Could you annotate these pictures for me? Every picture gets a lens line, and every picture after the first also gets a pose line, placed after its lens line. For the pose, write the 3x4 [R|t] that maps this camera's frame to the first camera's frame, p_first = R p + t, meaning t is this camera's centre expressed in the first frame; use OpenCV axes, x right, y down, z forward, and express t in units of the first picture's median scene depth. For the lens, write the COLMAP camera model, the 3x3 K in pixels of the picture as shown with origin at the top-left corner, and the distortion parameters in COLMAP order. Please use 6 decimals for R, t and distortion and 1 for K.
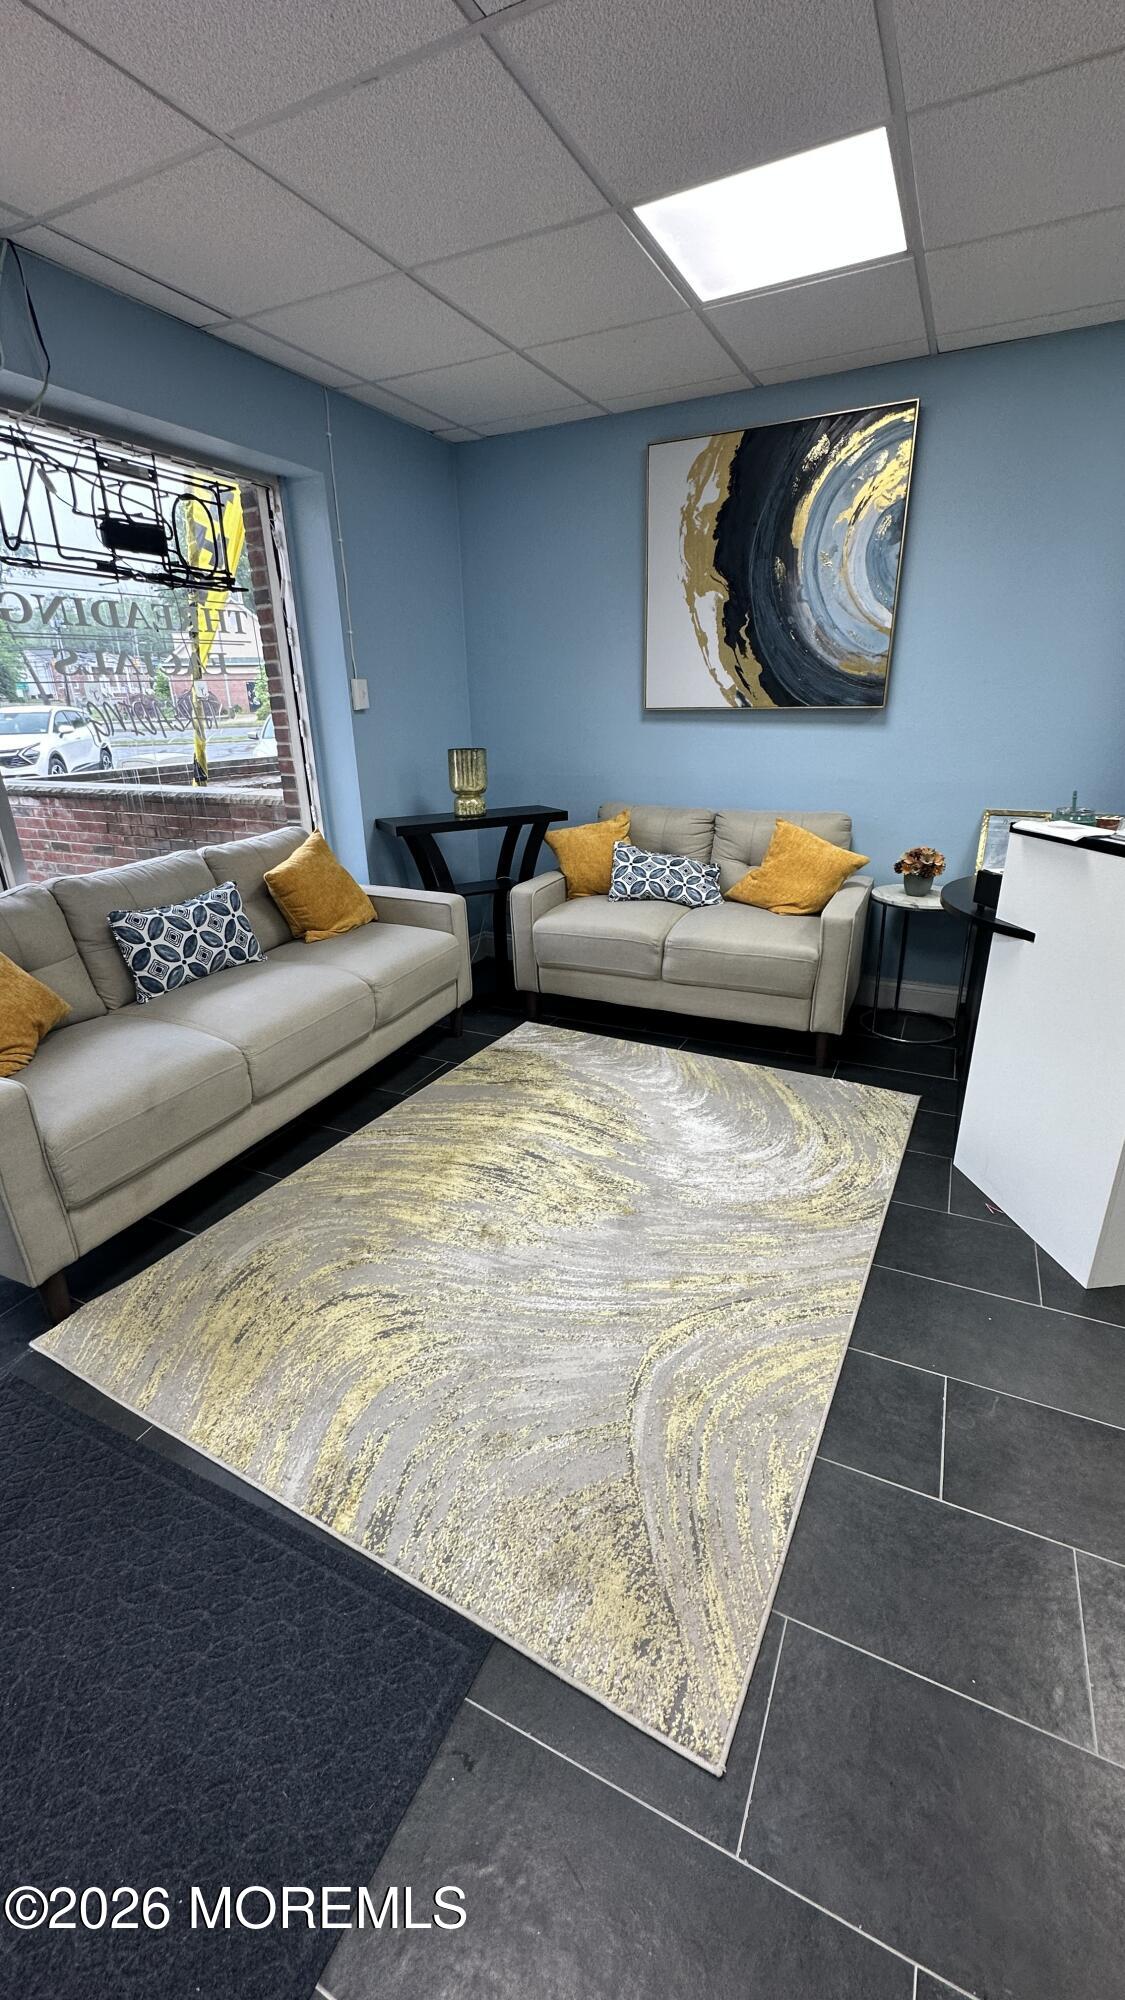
lens RADIAL K [[806.4, 0, 562.5], [0, 806.4, 1000.0], [0, 0, 1]] dist [0.000856, -0.000124]
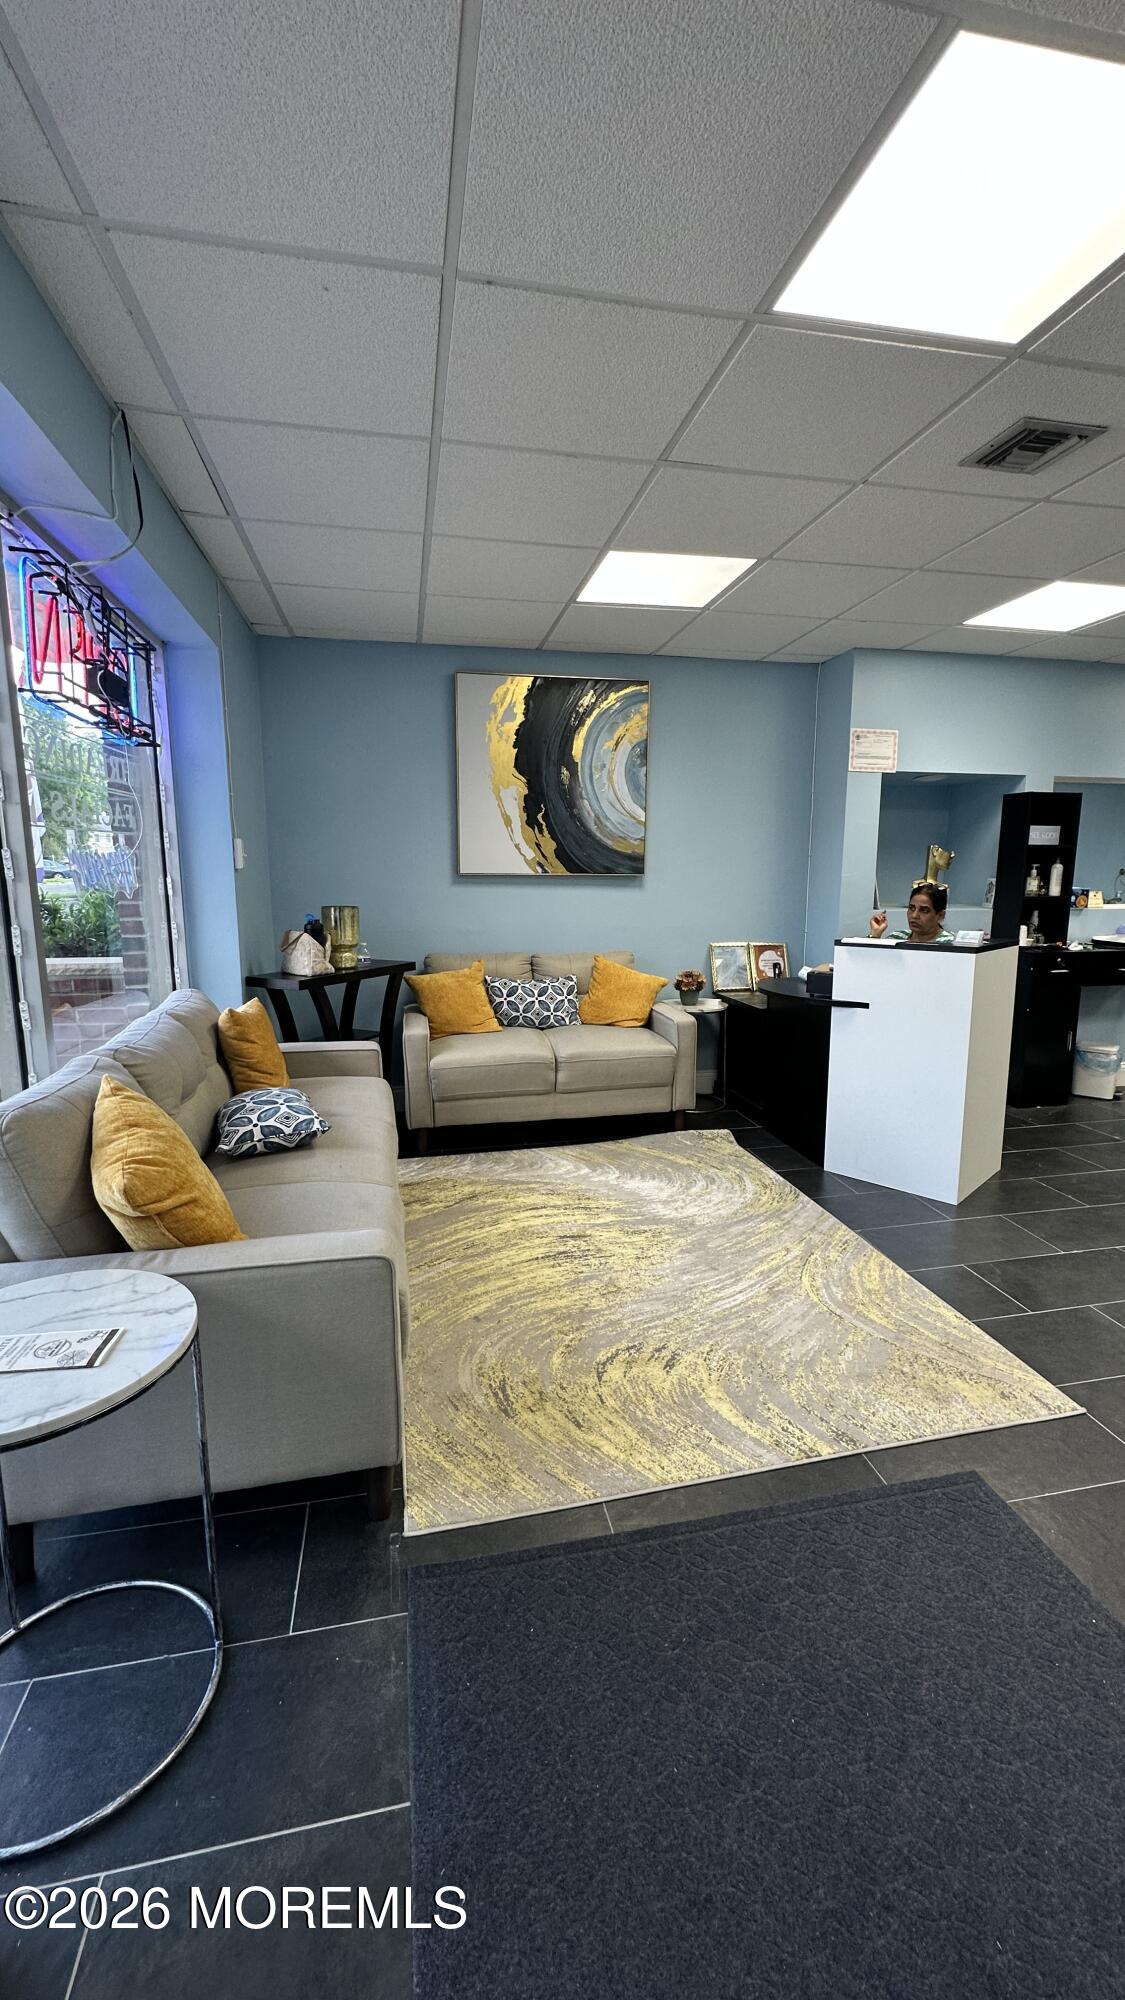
lens RADIAL K [[792.5, 0, 558.6], [0, 792.5, 1060.0], [0, 0, 1]] dist [-0.001099, -0.000054]
pose [[0.759816, -0.143961, 0.633999, -0.697526], [0.214534, 0.976072, -0.035474, -0.022418], [-0.613722, 0.162968, 0.772520, 0.057216]]
